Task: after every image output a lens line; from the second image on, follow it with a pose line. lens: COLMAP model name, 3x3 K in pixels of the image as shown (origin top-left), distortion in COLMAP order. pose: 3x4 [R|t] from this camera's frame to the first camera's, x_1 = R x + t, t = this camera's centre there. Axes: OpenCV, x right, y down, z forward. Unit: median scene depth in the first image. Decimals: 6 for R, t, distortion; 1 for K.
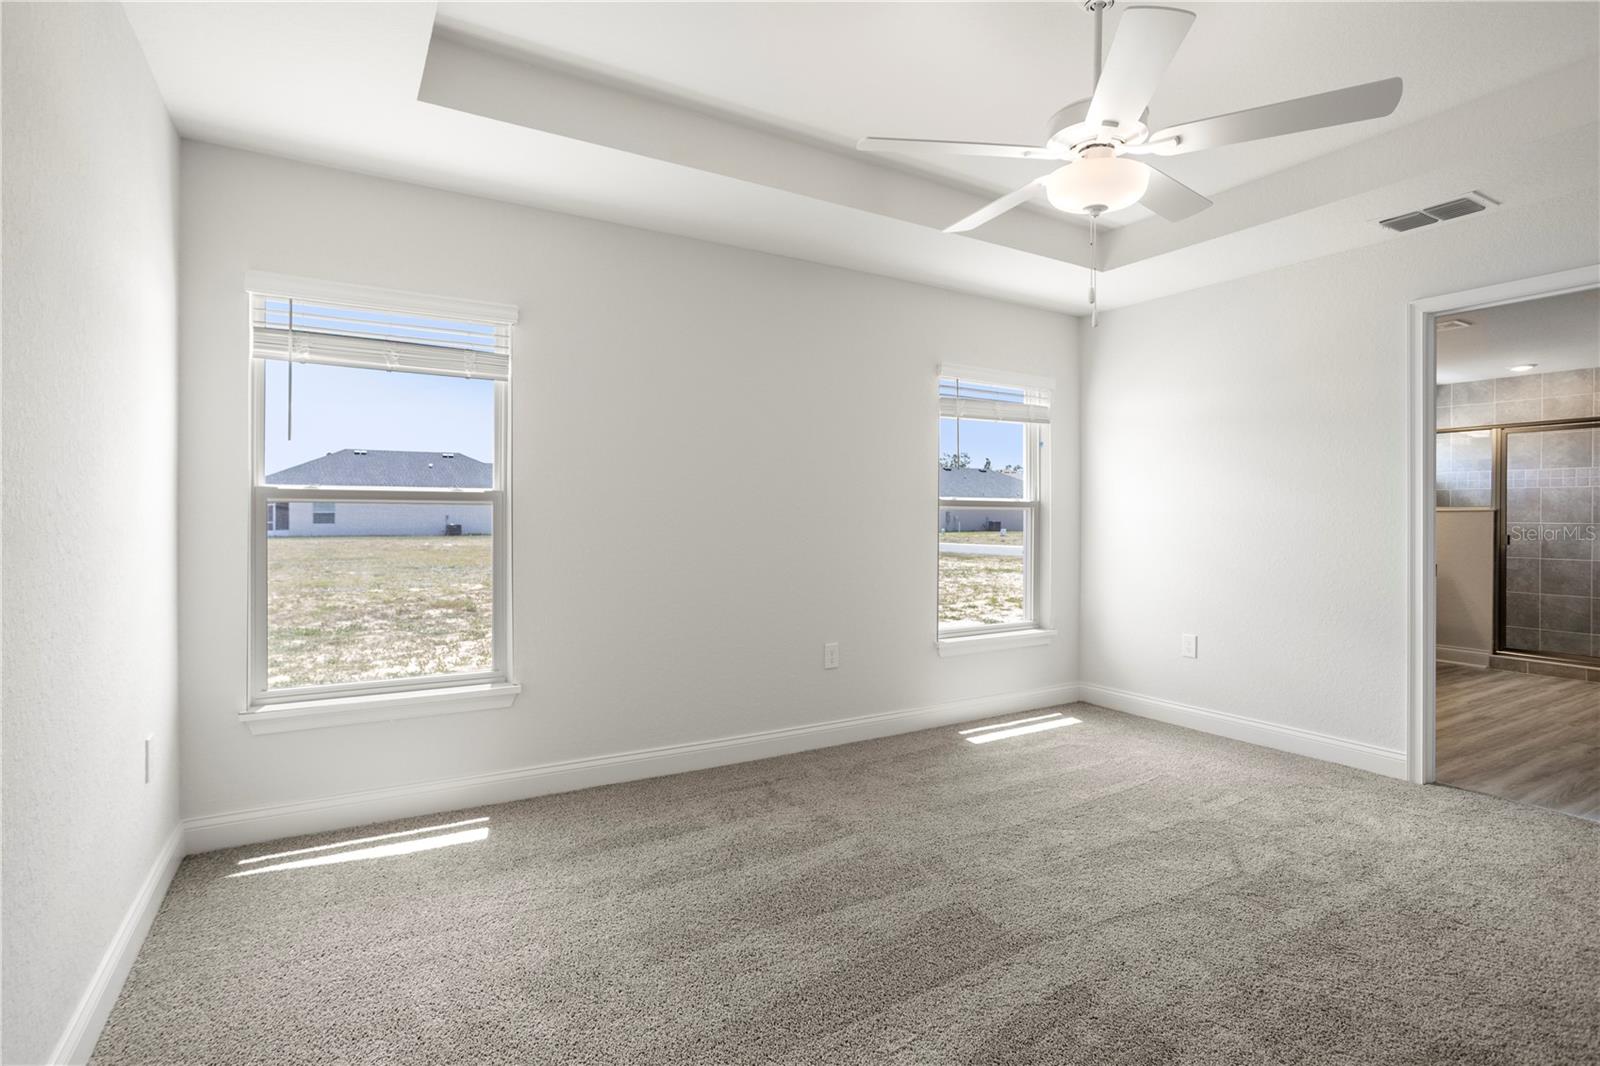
lens RADIAL K [[773.0, 0, 781.8], [0, 773.0, 526.1], [0, 0, 1]] dist [-0.048909, 0.026461]
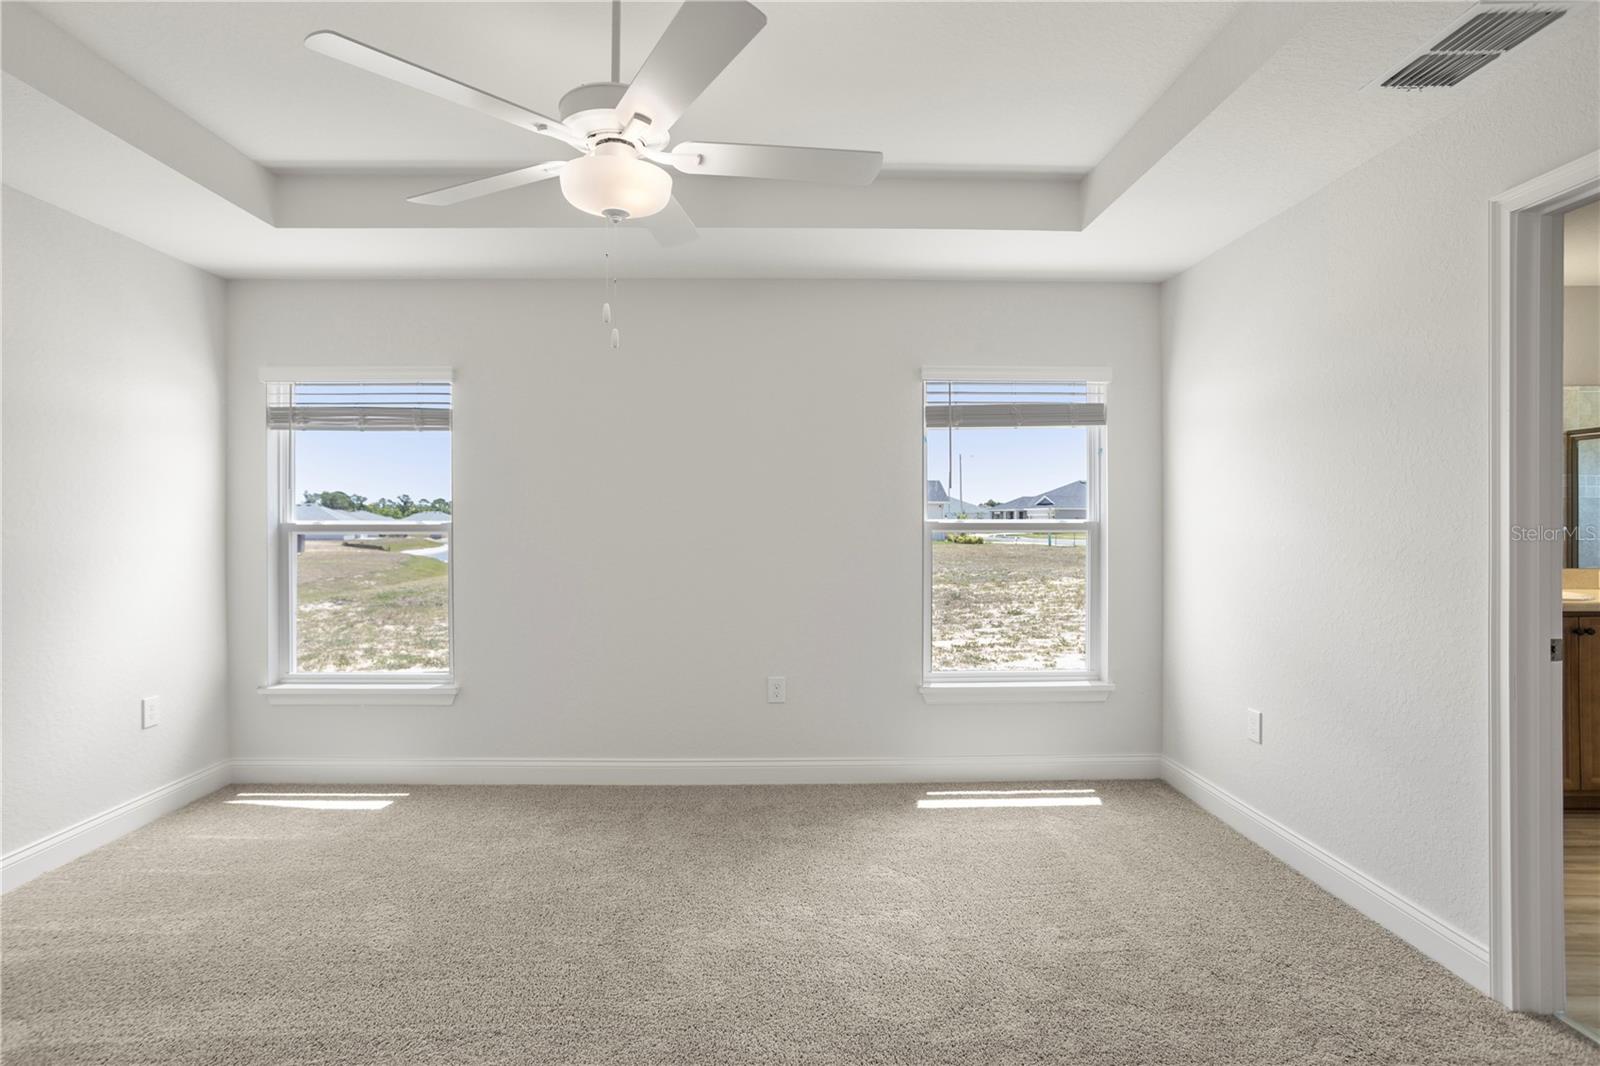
lens RADIAL K [[773.0, 0, 781.8], [0, 773.0, 526.1], [0, 0, 1]] dist [-0.048909, 0.026461]
pose [[0.872147, -0.003376, -0.489232, 0.648102], [-0.002367, 0.999935, -0.011120, -0.027333], [0.489238, 0.010856, 0.872083, 0.208229]]
